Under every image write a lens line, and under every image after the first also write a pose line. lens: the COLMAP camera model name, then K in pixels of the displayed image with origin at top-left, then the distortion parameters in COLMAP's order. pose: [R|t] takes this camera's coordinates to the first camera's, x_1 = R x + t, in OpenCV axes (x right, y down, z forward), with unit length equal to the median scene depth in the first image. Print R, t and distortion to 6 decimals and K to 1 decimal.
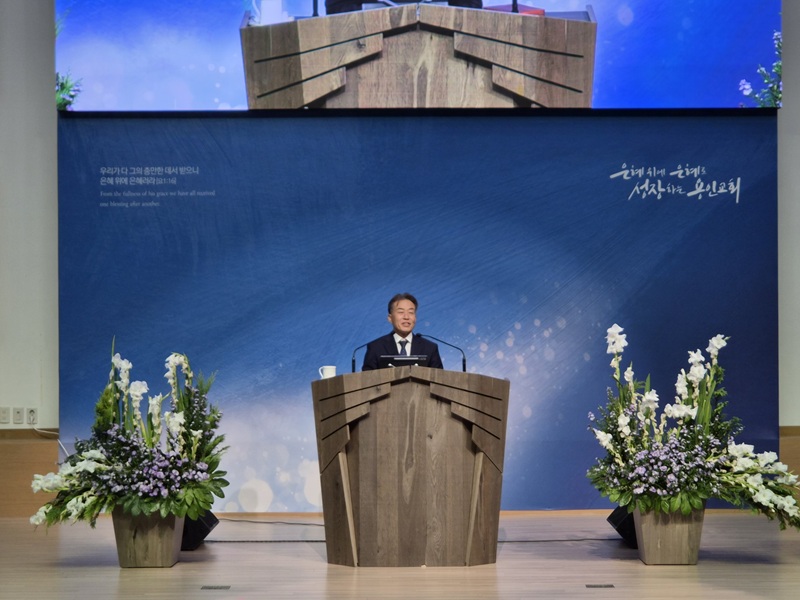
lens RADIAL K [[2076.1, 0, 411.3], [0, 2076.1, 317.2], [0, 0, 1]] dist [-0.458854, 0.000000]
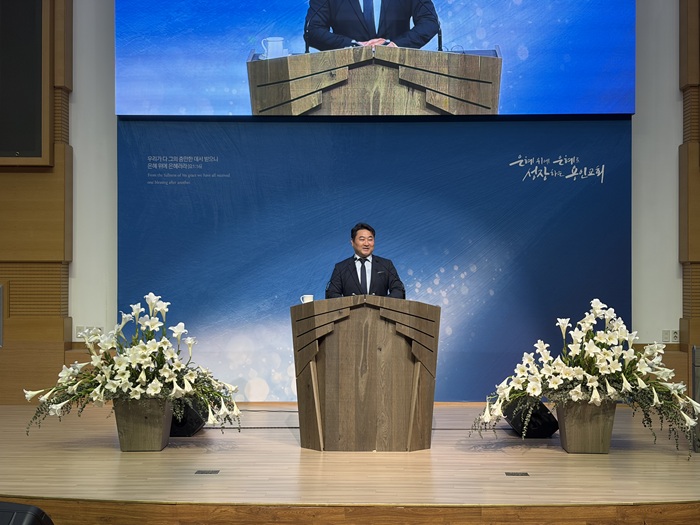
lens RADIAL K [[1067.0, 0, 350.3], [0, 1067.0, 266.3], [0, 0, 1]] dist [0.154397, 0.000000]
pose [[0.999769, 0.005522, -0.020787, 0.003419], [-0.005814, 0.999885, -0.014004, 0.012129], [0.020707, 0.014122, 0.999686, 0.266526]]
